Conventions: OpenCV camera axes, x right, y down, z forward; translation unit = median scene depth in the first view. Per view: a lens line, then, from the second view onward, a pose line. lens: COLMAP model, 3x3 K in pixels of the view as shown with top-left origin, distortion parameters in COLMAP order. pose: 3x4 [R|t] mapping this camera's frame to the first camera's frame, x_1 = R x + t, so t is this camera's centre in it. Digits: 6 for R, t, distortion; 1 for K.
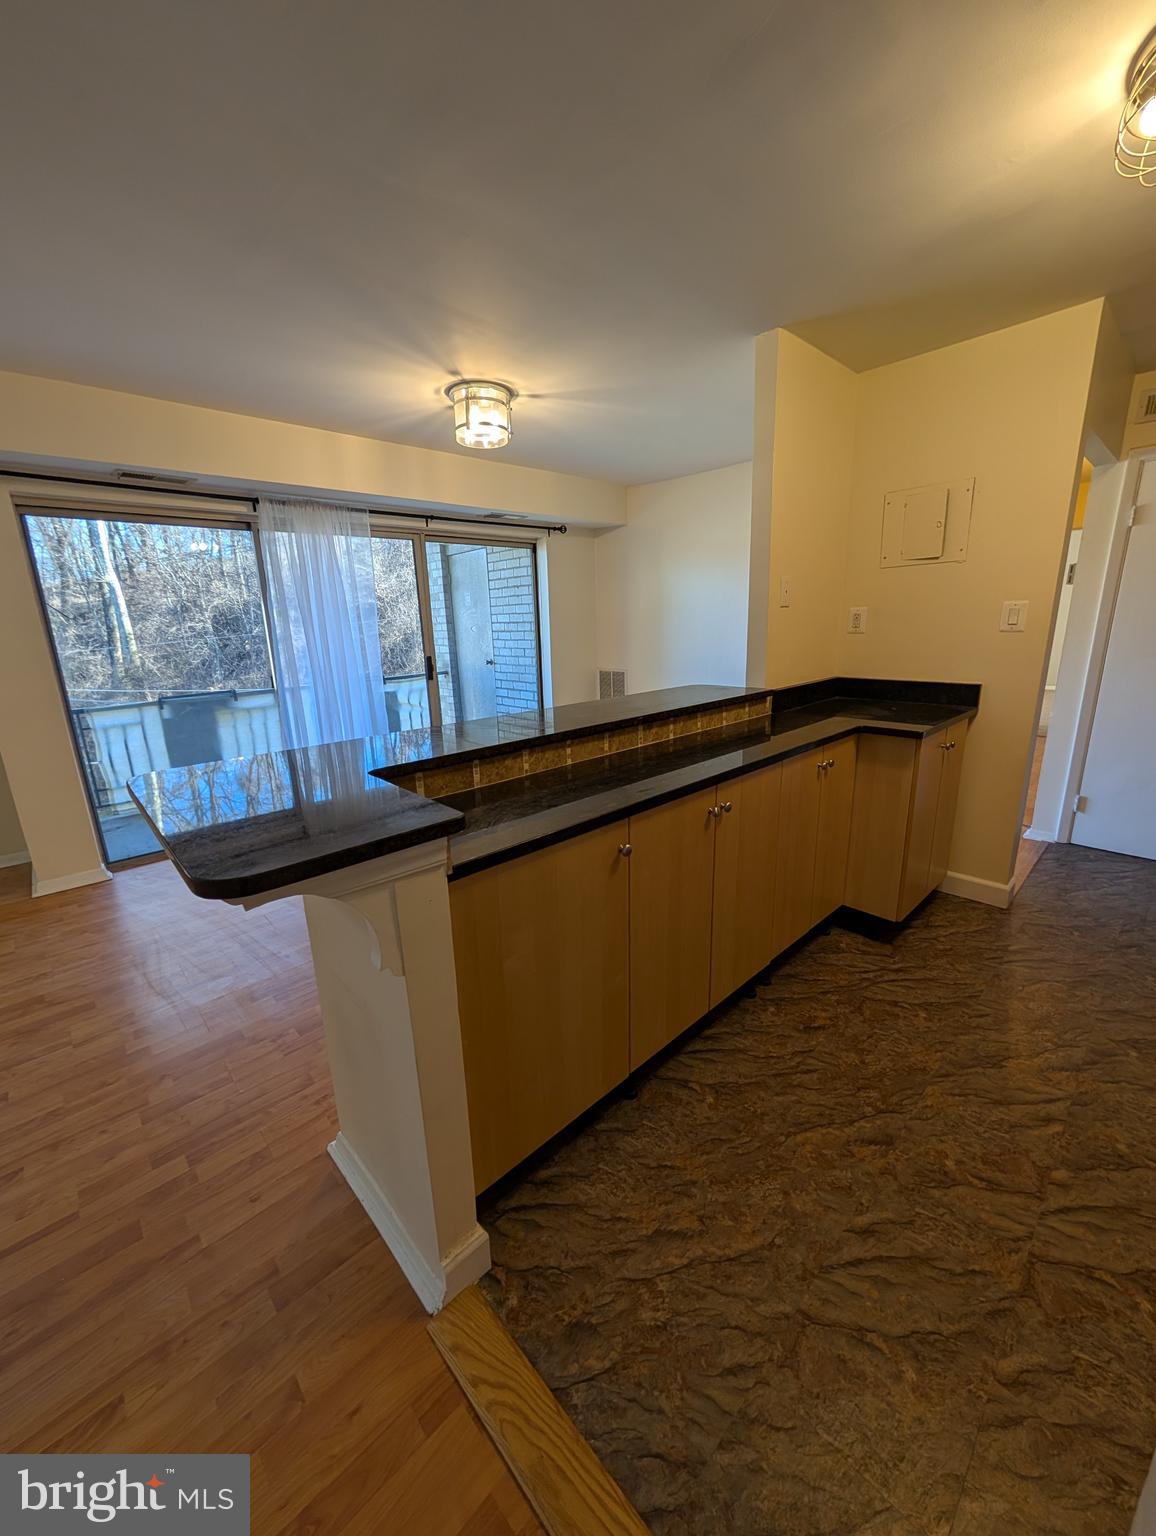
lens RADIAL K [[586.8, 0, 600.0], [0, 586.8, 760.9], [0, 0, 1]] dist [0.002454, 0.000039]
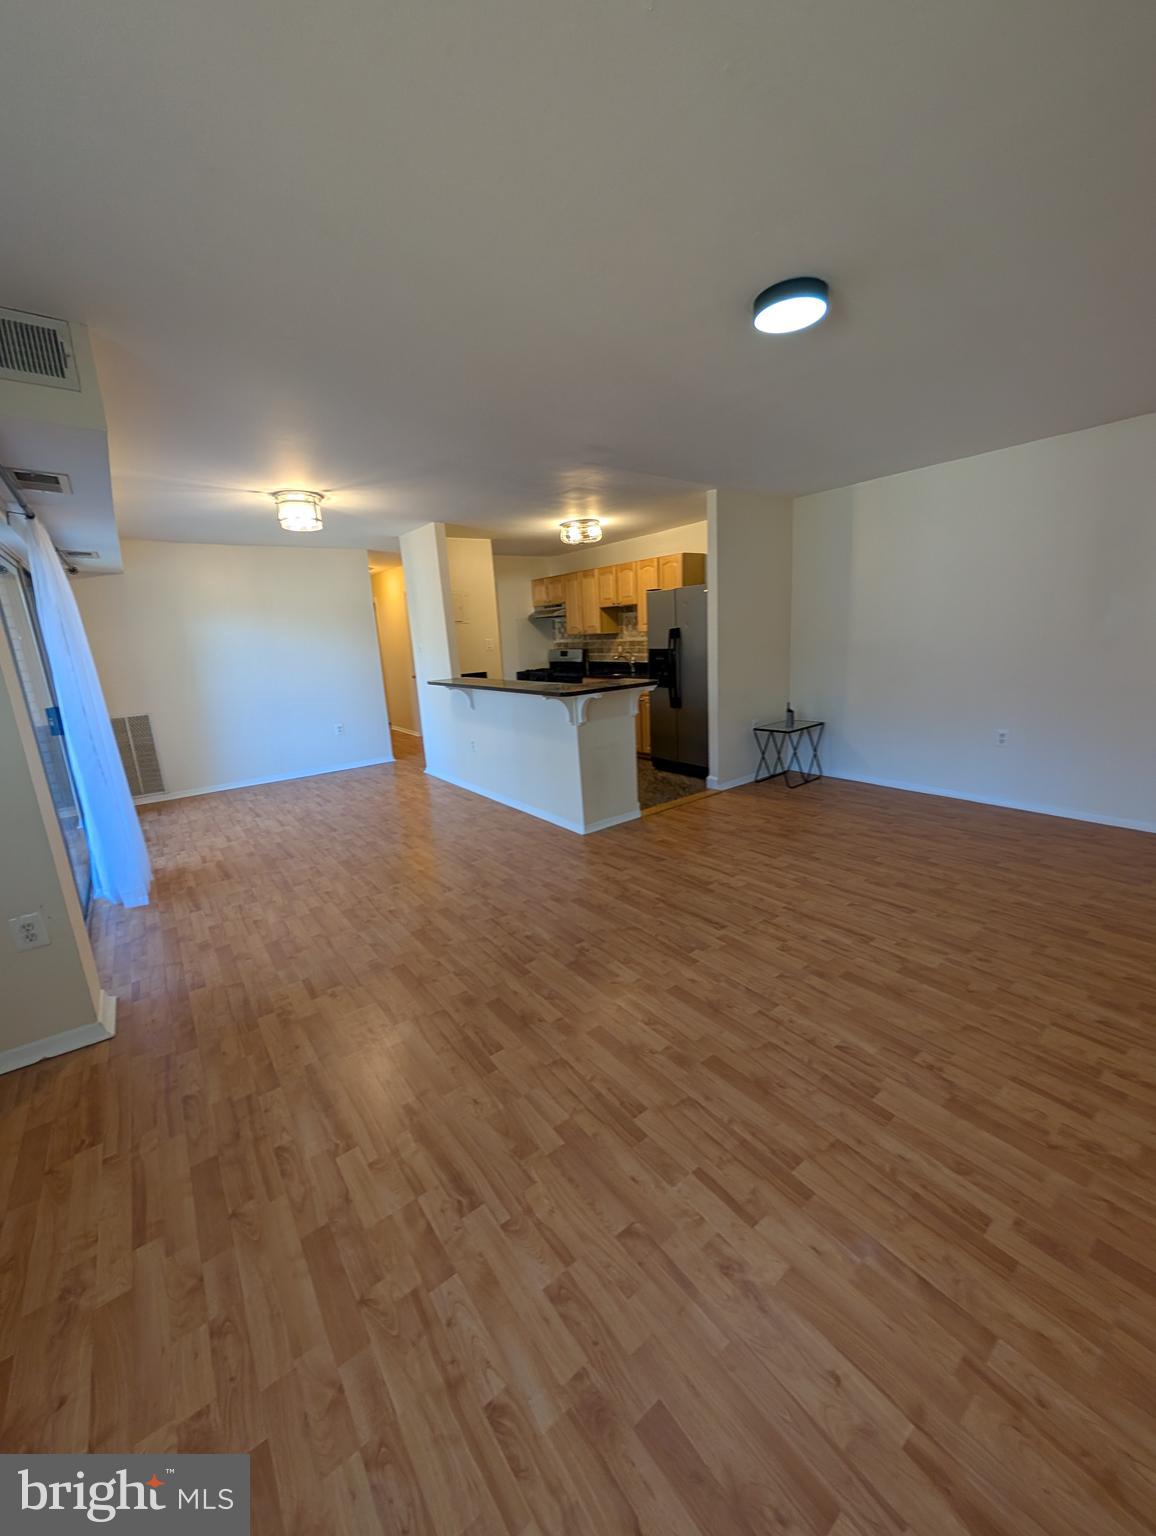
lens RADIAL K [[544.8, 0, 572.2], [0, 544.8, 785.6], [0, 0, 1]] dist [0.002068, 0.000074]
pose [[0.157020, -0.244761, 0.956785, -1.285287], [0.285027, 0.938809, 0.193386, -0.024206], [-0.945571, 0.242344, 0.217175, 0.209170]]
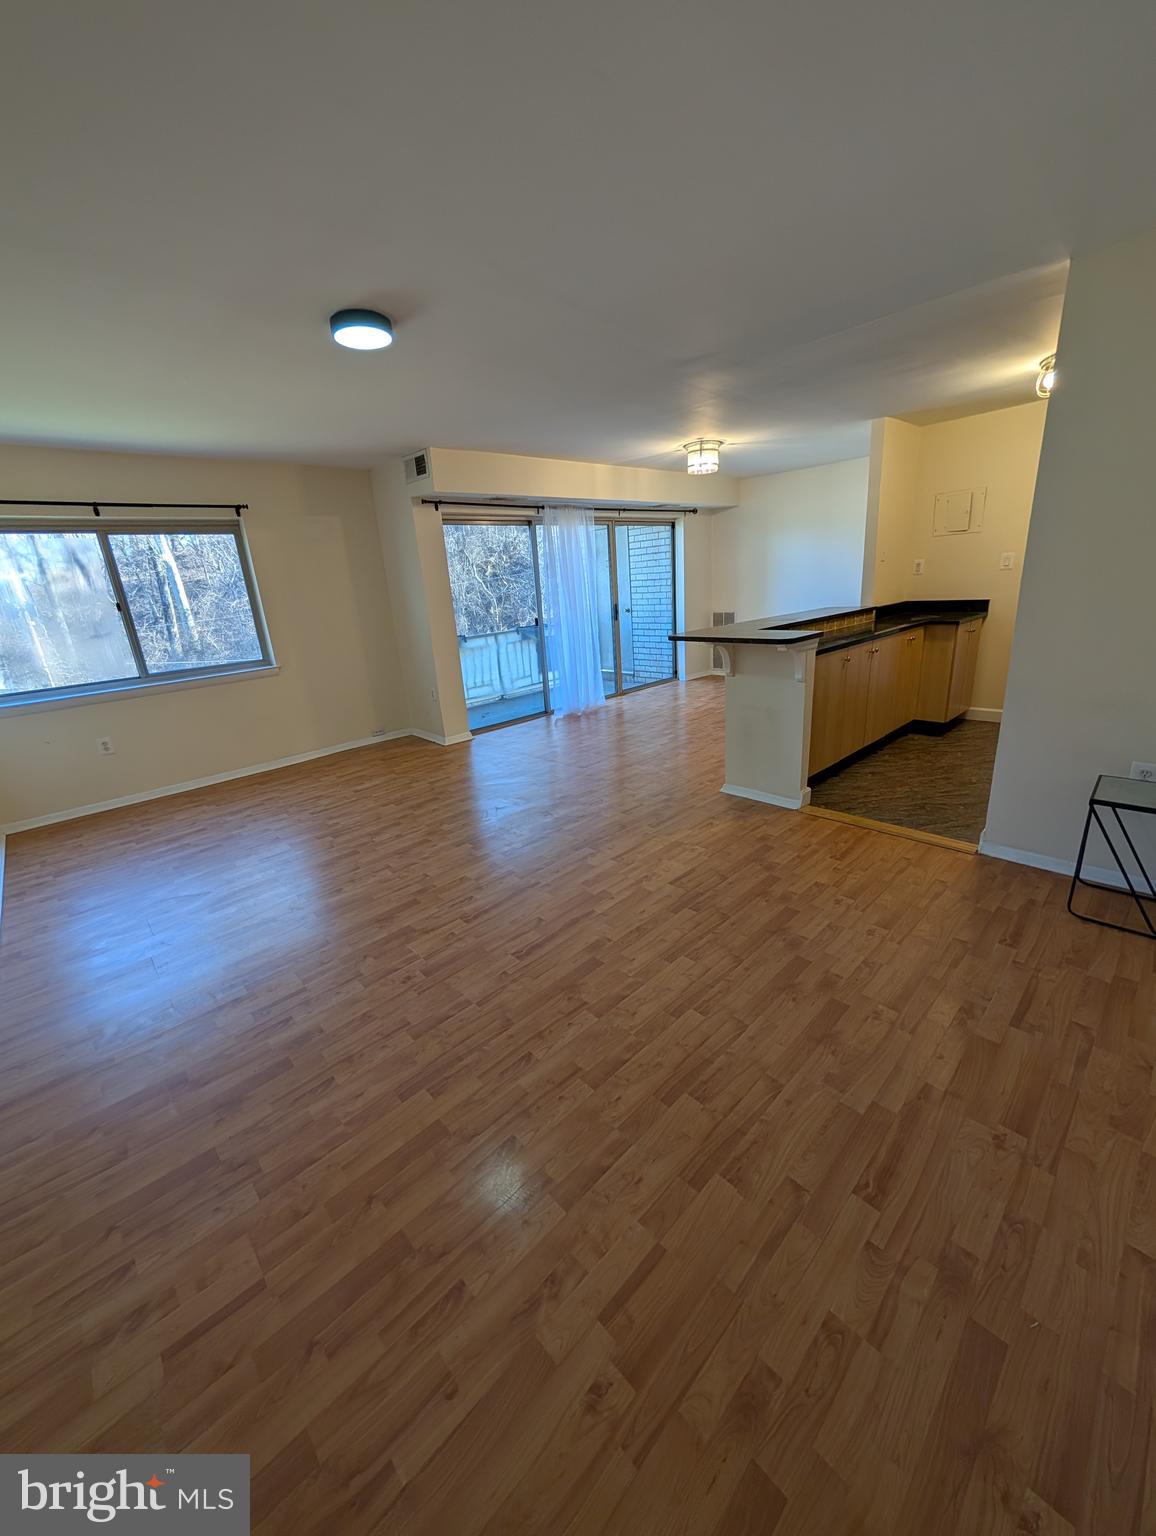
lens RADIAL K [[586.8, 0, 600.0], [0, 586.8, 760.9], [0, 0, 1]] dist [0.002454, 0.000039]
pose [[0.999305, -0.032904, -0.017525, -0.419095], [0.033925, 0.997528, 0.061545, 0.165545], [0.015456, -0.062096, 0.997950, -0.670527]]
